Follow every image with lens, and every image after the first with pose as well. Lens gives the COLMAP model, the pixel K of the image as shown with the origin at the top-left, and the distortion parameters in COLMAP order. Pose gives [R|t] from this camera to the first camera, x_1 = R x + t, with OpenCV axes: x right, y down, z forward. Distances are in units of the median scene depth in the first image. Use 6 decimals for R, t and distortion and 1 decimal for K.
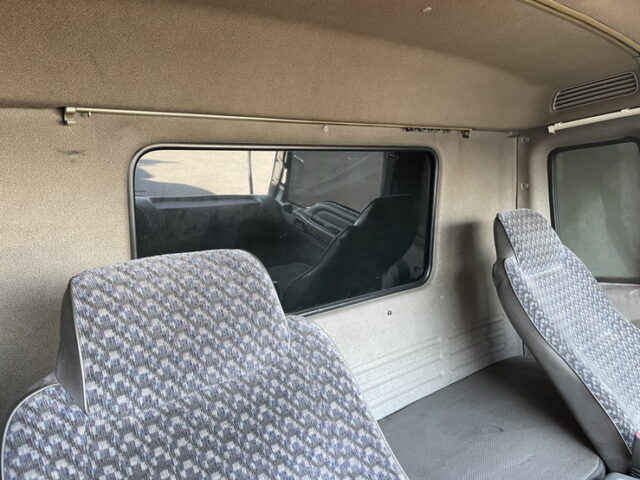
lens RADIAL K [[491.9, 0, 319.7], [0, 491.9, 239.6], [0, 0, 1]] dist [0.021973, -0.021998]
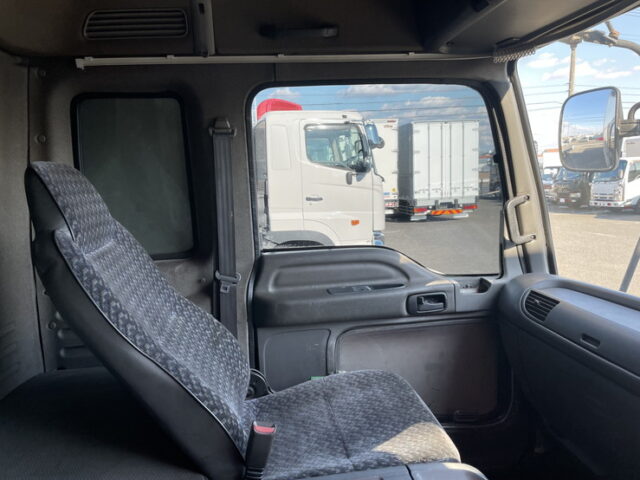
lens RADIAL K [[491.9, 0, 320.1], [0, 491.9, 235.4], [0, 0, 1]] dist [0.021973, -0.021998]
pose [[0.522359, -0.042726, 0.851655, 0.008766], [0.044163, 0.998759, 0.023019, 0.044568], [-0.851581, 0.025587, 0.523598, 0.364188]]
